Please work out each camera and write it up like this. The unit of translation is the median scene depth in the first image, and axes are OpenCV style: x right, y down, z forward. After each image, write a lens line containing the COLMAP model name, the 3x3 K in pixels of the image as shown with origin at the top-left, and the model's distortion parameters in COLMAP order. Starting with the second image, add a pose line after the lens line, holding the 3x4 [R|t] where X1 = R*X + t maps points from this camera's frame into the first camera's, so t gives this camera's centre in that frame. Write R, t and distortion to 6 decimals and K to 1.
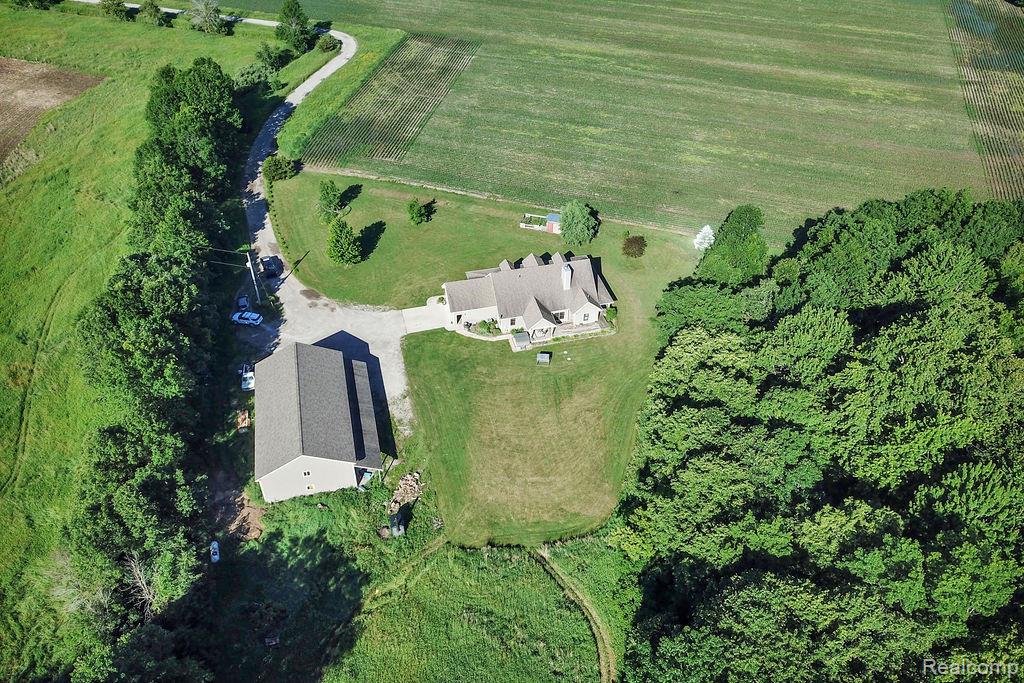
lens RADIAL K [[801.4, 0, 533.9], [0, 801.4, 343.7], [0, 0, 1]] dist [0.013764, -0.005084]
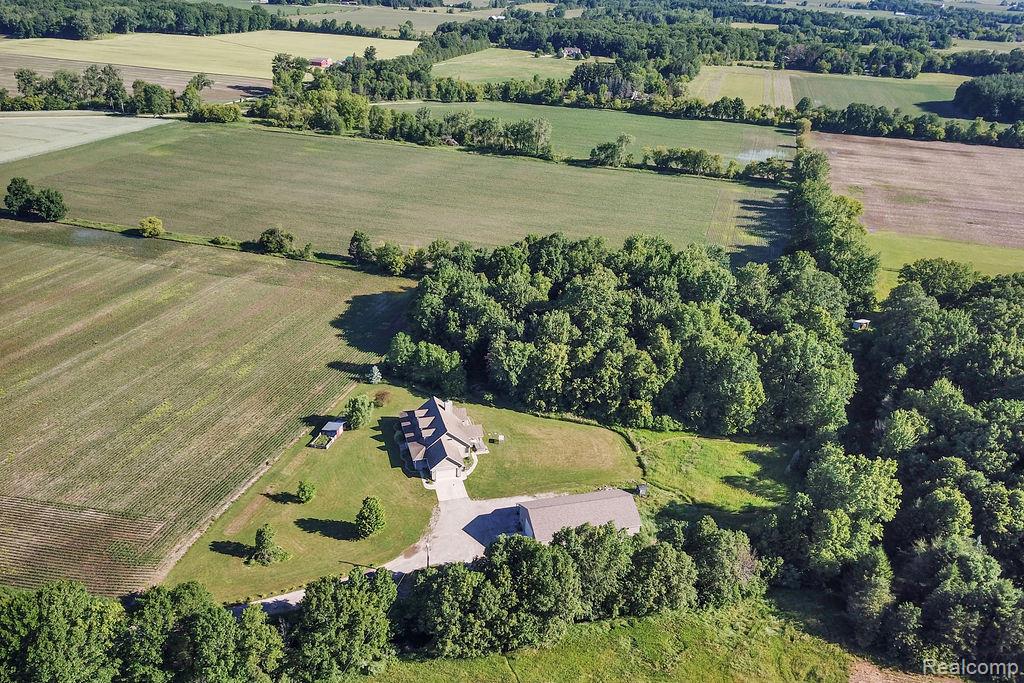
lens RADIAL K [[802.1, 0, 489.5], [0, 802.1, 343.0], [0, 0, 1]] dist [0.010470, -0.004205]
pose [[-0.016868, -0.438613, 0.898518, -0.809868], [0.596847, 0.716559, 0.360994, -0.428454], [-0.802178, 0.542367, 0.249698, 0.312307]]
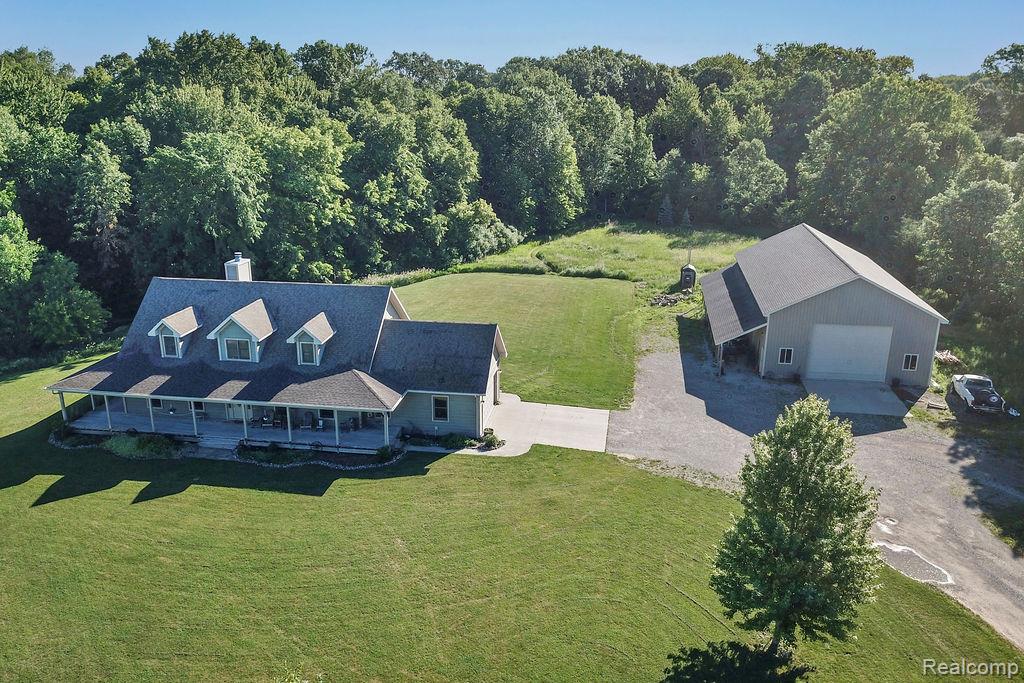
lens RADIAL K [[809.9, 0, 512.0], [0, 809.9, 341.5], [0, 0, 1]] dist [0.003879, -0.000748]
pose [[-0.911278, -0.121315, 0.393516, -0.173403], [0.261893, 0.566713, 0.781184, -0.236849], [-0.317780, 0.814935, -0.484662, 0.759250]]
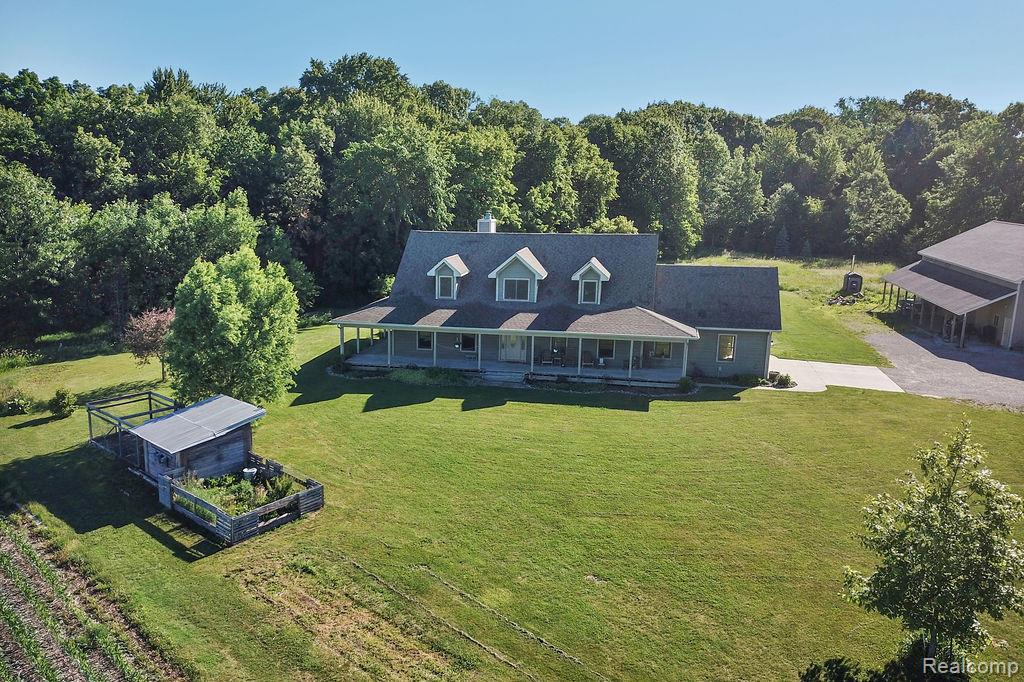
lens RADIAL K [[802.1, 0, 489.5], [0, 802.1, 342.5], [0, 0, 1]] dist [0.010470, -0.004205]
pose [[-0.889986, -0.099313, 0.445042, -0.104945], [0.283292, 0.644361, 0.710313, -0.231241], [-0.357311, 0.758245, -0.545337, 0.817397]]
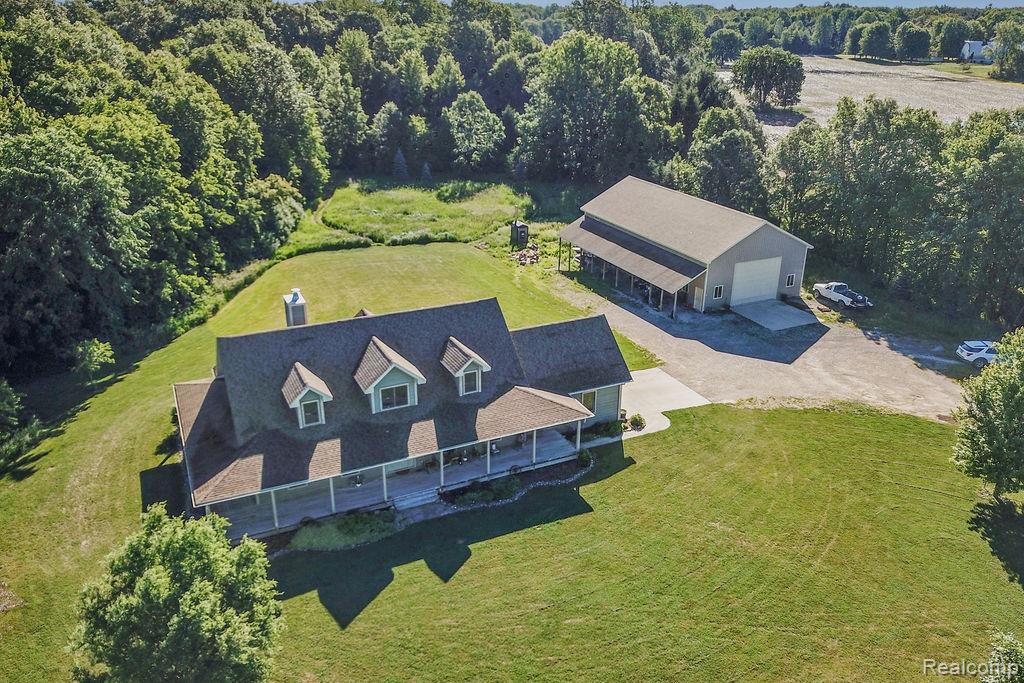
lens RADIAL K [[779.9, 0, 536.3], [0, 779.9, 341.5], [0, 0, 1]] dist [0.011170, 0.000202]
pose [[-0.979891, 0.063763, -0.189073, -0.000659], [-0.137404, 0.471474, 0.871110, -0.266240], [0.144688, 0.879572, -0.453232, 0.758785]]
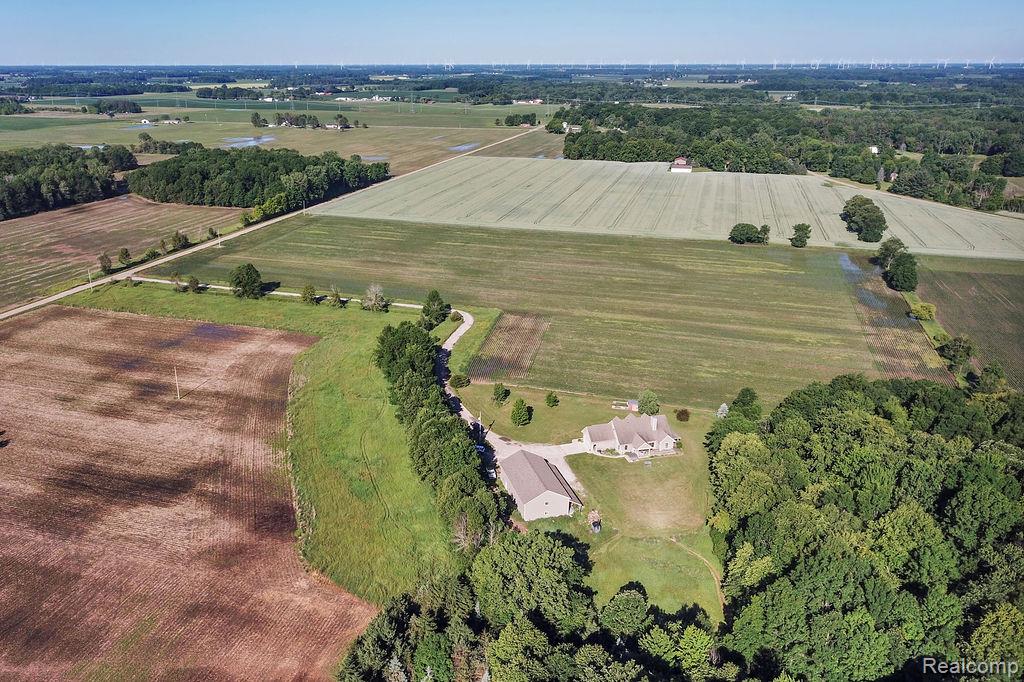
lens RADIAL K [[802.1, 0, 489.5], [0, 802.1, 342.5], [0, 0, 1]] dist [0.010470, -0.004205]
pose [[0.999945, -0.009469, -0.004559, -0.206473], [0.007329, 0.939227, -0.343219, 0.235096], [0.007532, 0.343167, 0.939244, -0.499948]]
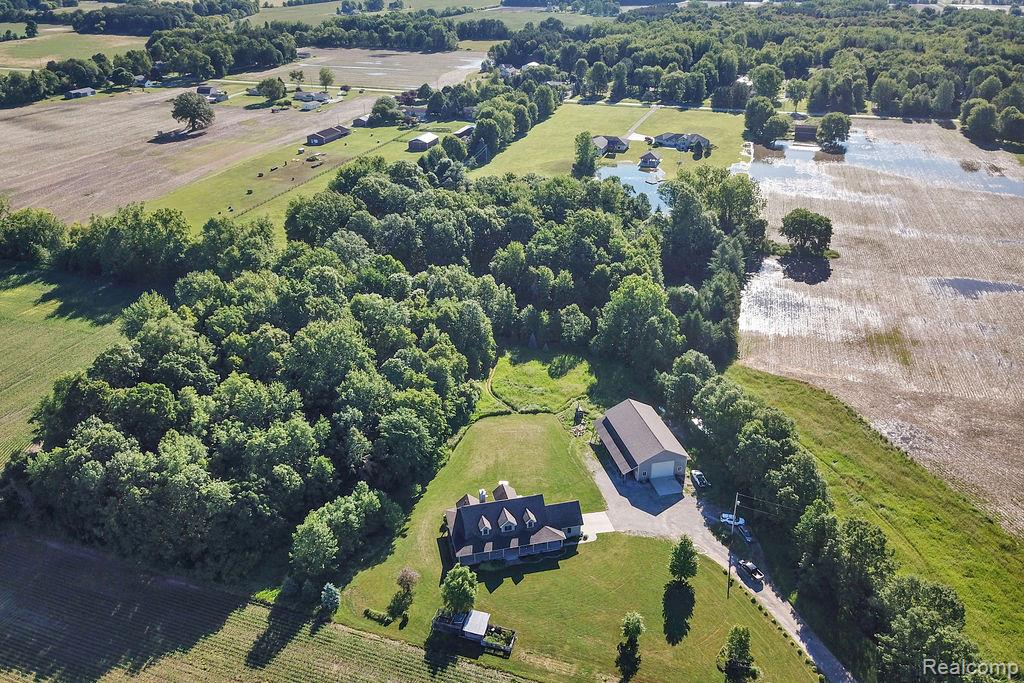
lens RADIAL K [[801.4, 0, 533.9], [0, 801.4, 343.7], [0, 0, 1]] dist [0.013764, -0.005084]
pose [[-0.999951, -0.003952, 0.009063, -0.033521], [0.006649, 0.409689, 0.912201, -0.853577], [-0.007318, 0.912217, -0.409642, 0.825115]]
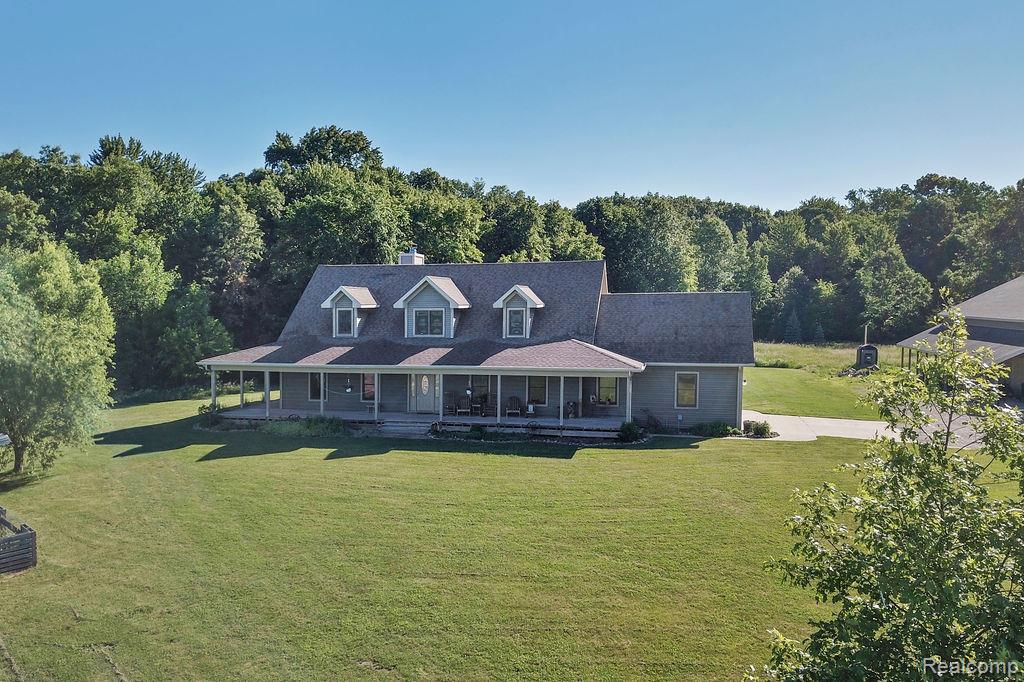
lens RADIAL K [[809.1, 0, 487.6], [0, 809.1, 341.2], [0, 0, 1]] dist [0.027504, -0.041061]
pose [[-0.874639, -0.027148, 0.484014, -0.112136], [0.307032, 0.741629, 0.596420, -0.177804], [-0.375151, 0.670260, -0.640323, 0.795116]]
